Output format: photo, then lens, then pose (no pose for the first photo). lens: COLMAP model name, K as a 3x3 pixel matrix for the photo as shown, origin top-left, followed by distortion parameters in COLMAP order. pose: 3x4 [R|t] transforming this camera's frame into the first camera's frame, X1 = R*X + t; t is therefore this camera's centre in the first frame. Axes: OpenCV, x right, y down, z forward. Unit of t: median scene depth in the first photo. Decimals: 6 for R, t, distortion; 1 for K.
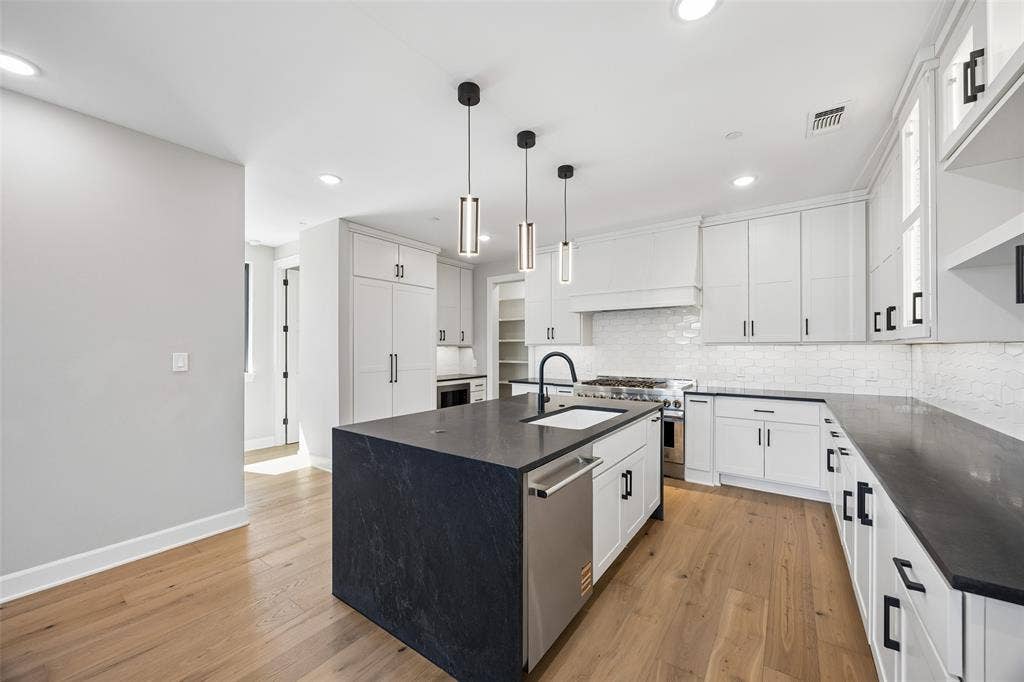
lens RADIAL K [[388.9, 0, 512.5], [0, 388.9, 345.7], [0, 0, 1]] dist [-0.006520, 0.000118]
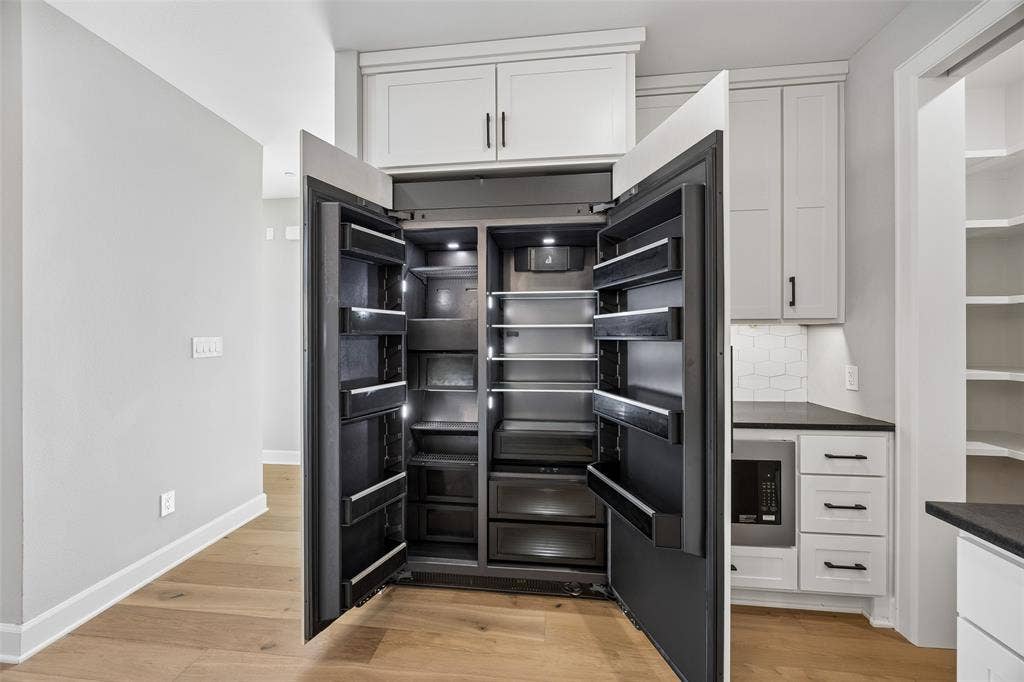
lens RADIAL K [[388.9, 0, 511.4], [0, 388.9, 337.6], [0, 0, 1]] dist [-0.006520, 0.000118]
pose [[0.487071, -0.002806, -0.873358, 0.040735], [0.006795, 0.999977, 0.000577, 0.012347], [0.873336, -0.006215, 0.487079, 0.617152]]
